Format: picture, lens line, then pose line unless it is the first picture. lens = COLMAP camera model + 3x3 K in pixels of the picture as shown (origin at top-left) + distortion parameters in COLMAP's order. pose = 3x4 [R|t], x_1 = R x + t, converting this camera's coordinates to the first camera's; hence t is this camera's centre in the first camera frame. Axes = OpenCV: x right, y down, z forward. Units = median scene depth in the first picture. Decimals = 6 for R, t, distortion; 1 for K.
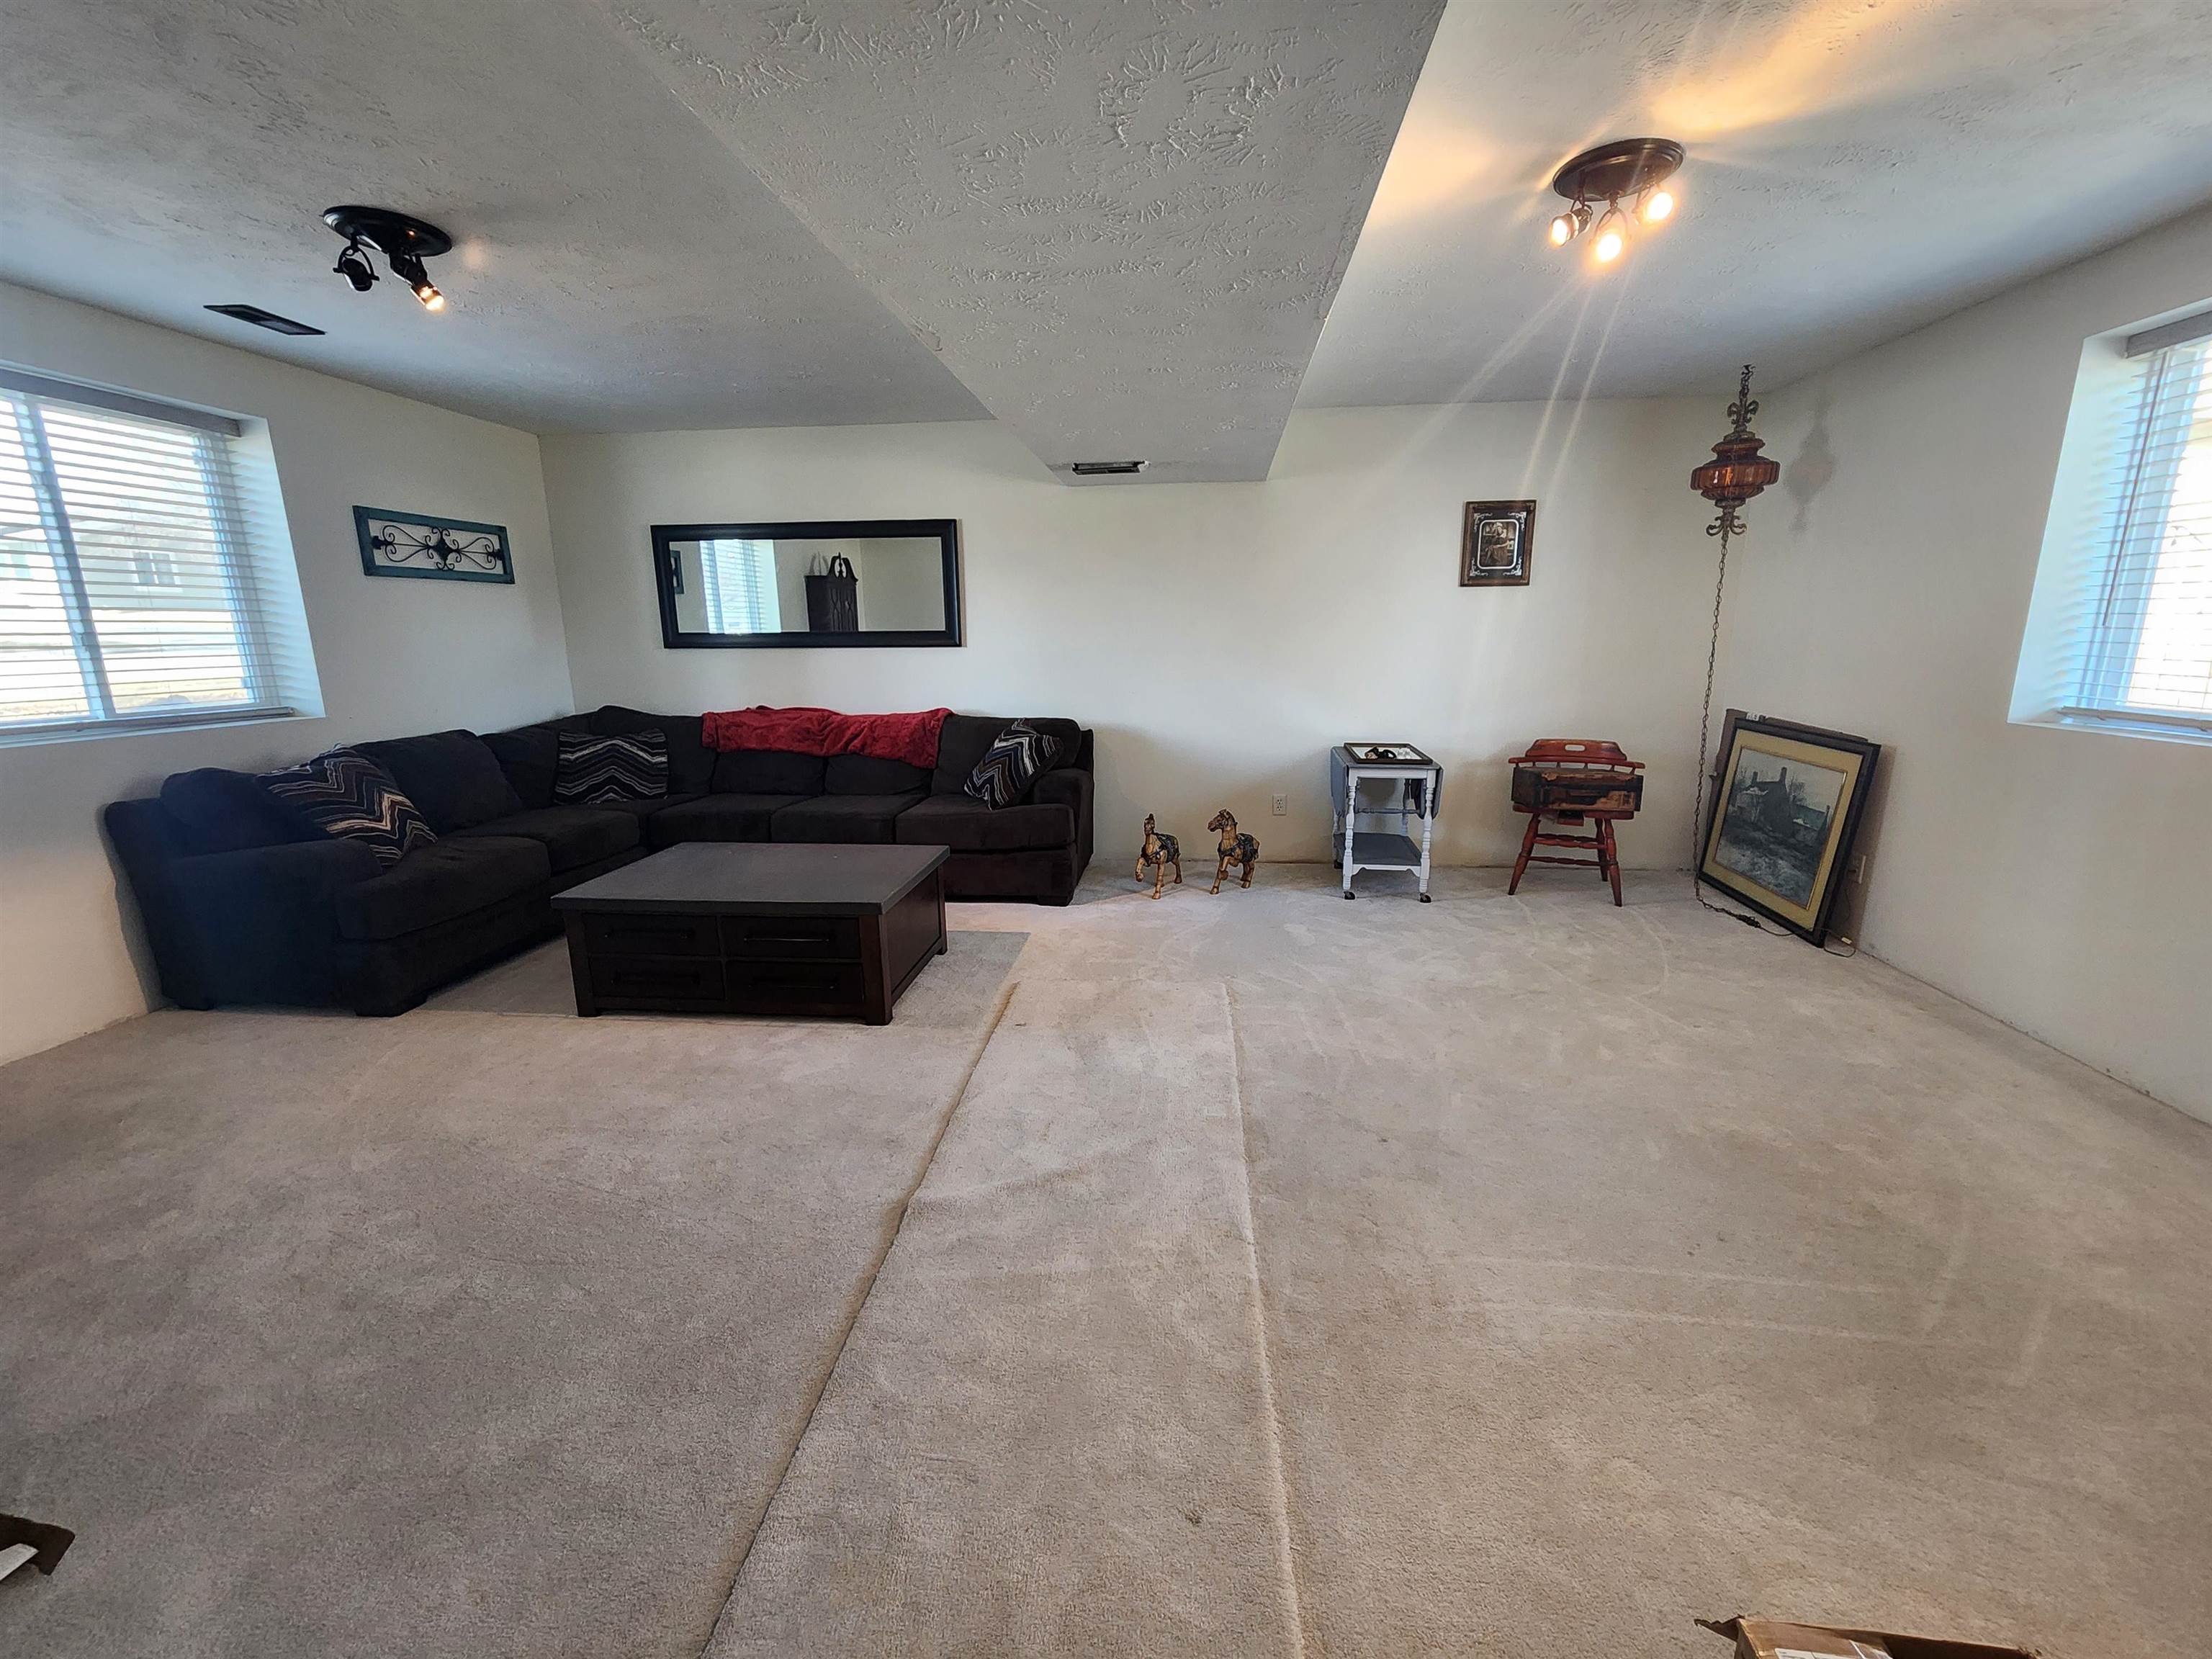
lens RADIAL K [[907.4, 0, 1107.9], [0, 907.4, 837.0], [0, 0, 1]] dist [0.000258, 0.000787]
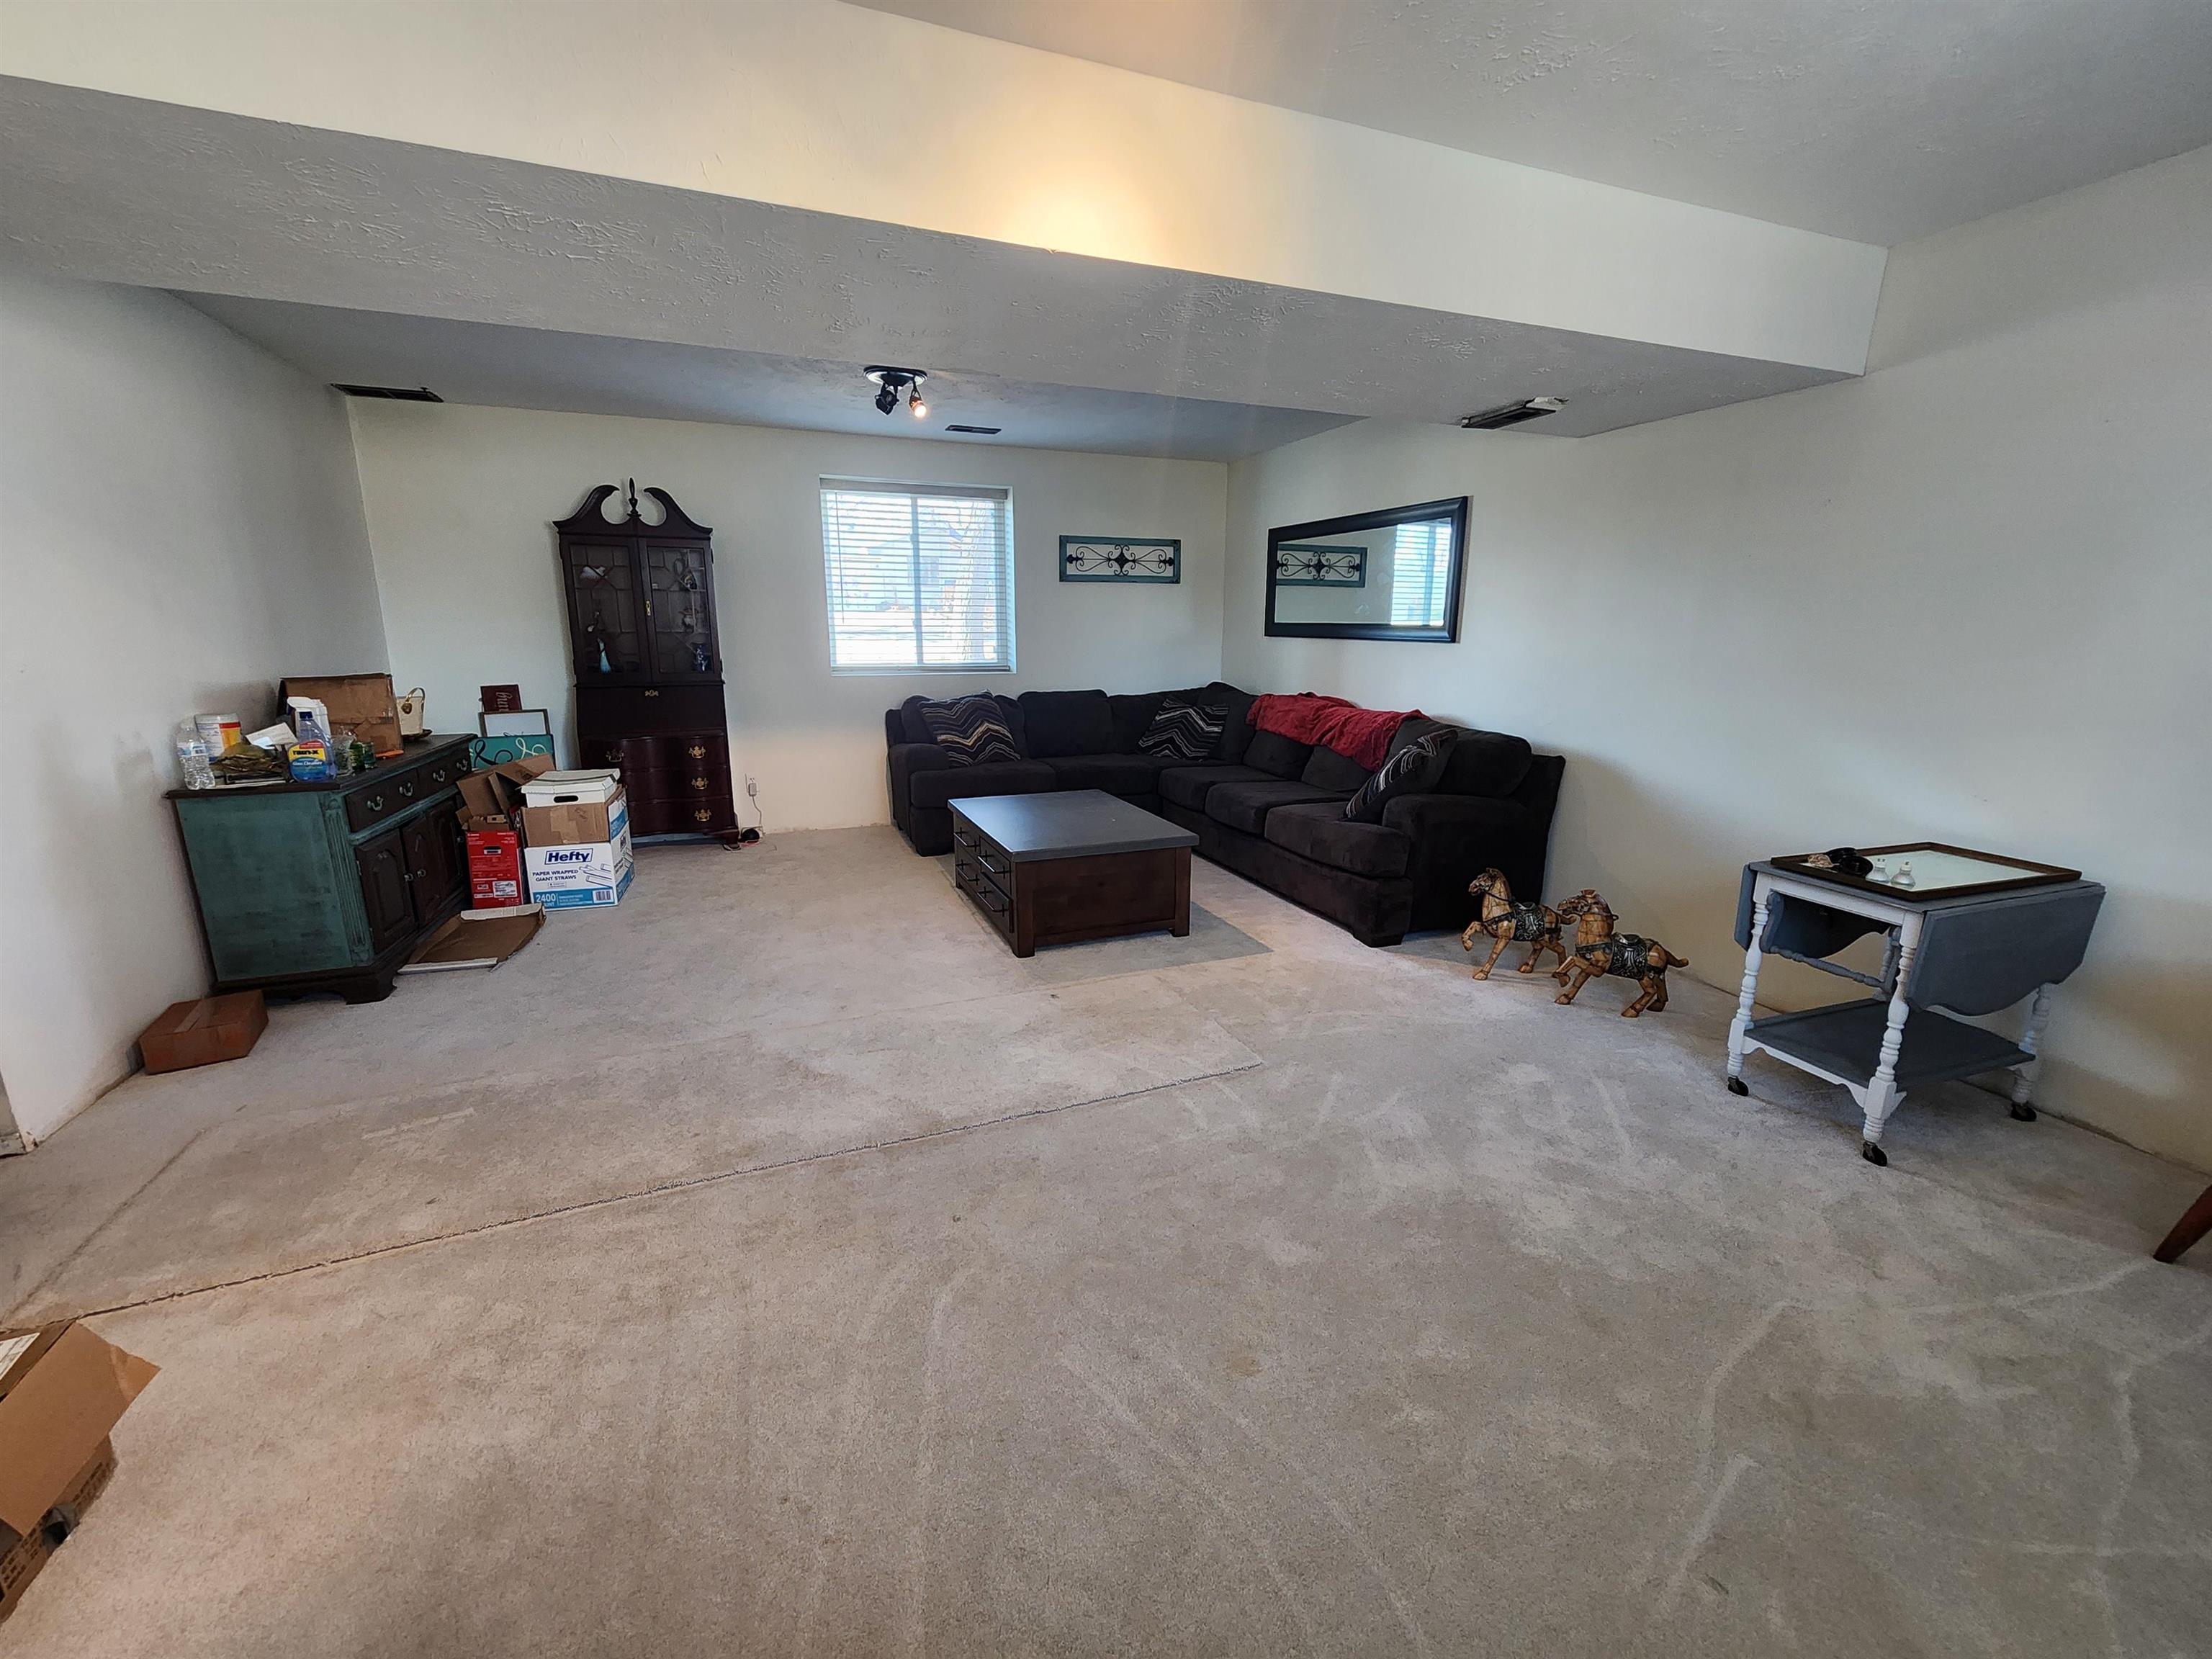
lens RADIAL K [[913.3, 0, 1108.6], [0, 913.3, 831.9], [0, 0, 1]] dist [-0.001961, 0.000154]
pose [[0.468571, 0.210013, -0.858100, 0.557145], [-0.206235, 0.970498, 0.124905, -0.086293], [0.859016, 0.118444, 0.498059, 0.344705]]
